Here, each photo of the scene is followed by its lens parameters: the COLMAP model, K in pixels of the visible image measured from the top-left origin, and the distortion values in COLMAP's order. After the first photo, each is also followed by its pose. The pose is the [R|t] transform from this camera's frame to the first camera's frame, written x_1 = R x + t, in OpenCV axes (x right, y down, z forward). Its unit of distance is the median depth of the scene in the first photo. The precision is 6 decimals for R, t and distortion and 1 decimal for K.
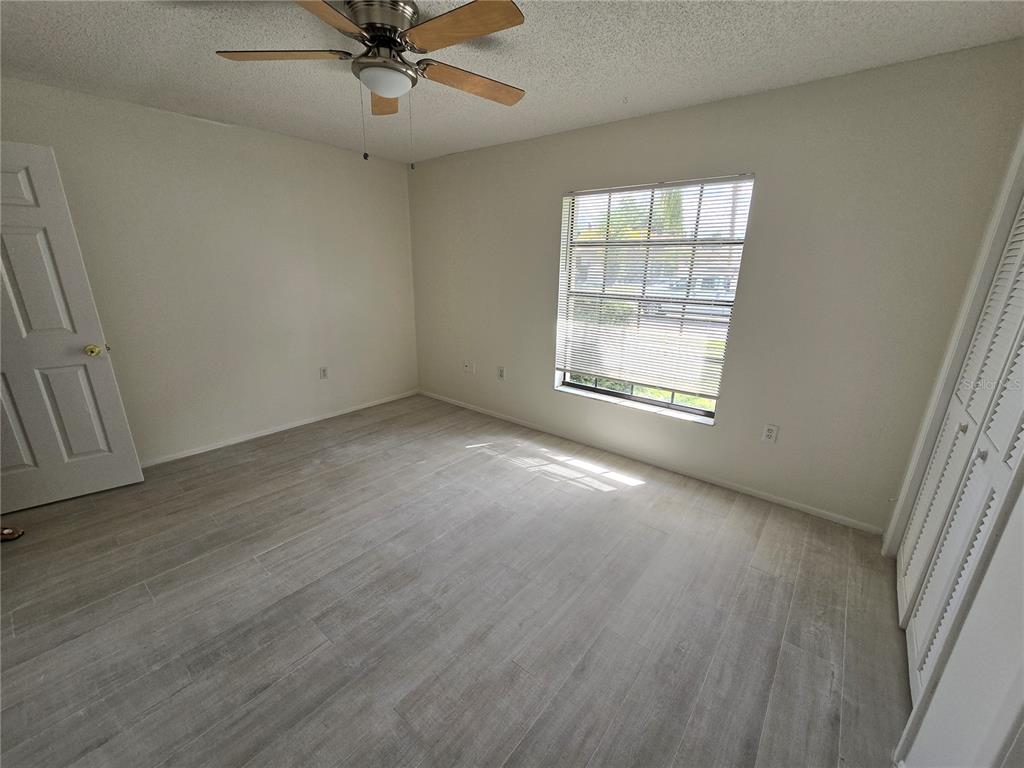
lens RADIAL K [[417.8, 0, 514.6], [0, 417.8, 391.2], [0, 0, 1]] dist [-0.002332, 0.000662]
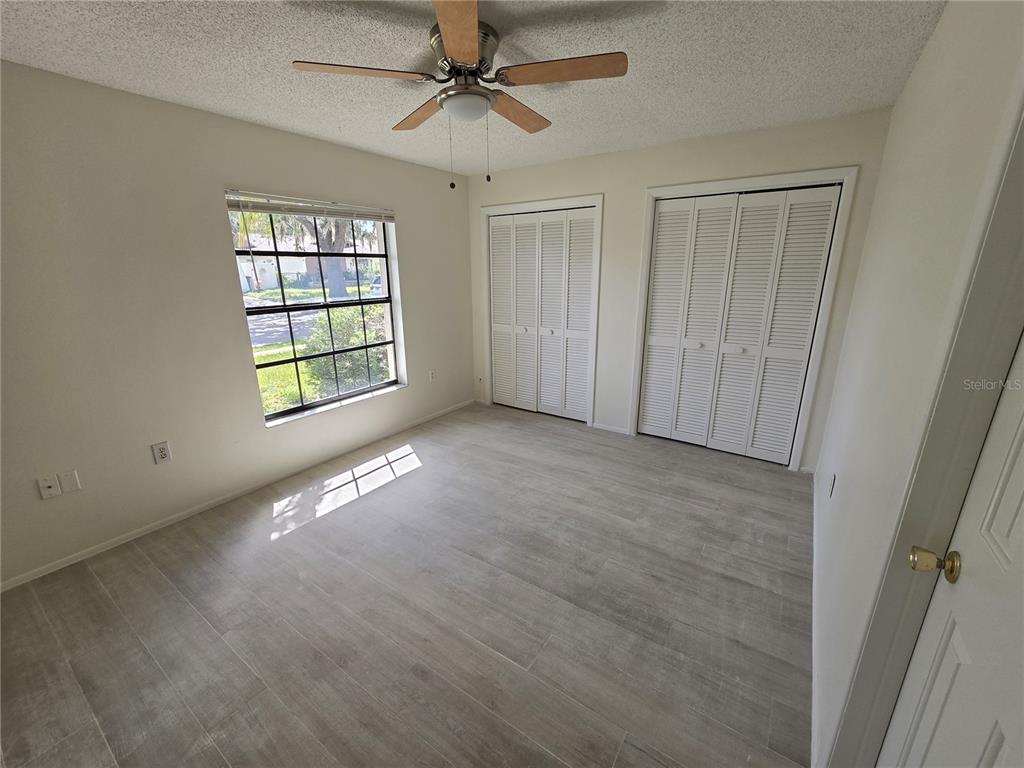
lens RADIAL K [[416.4, 0, 515.9], [0, 416.4, 389.8], [0, 0, 1]] dist [-0.001352, 0.000412]
pose [[-0.077564, -0.291498, 0.953422, -1.258124], [0.300314, 0.905055, 0.301142, -0.309128], [-0.950682, 0.309683, 0.017341, 0.897661]]
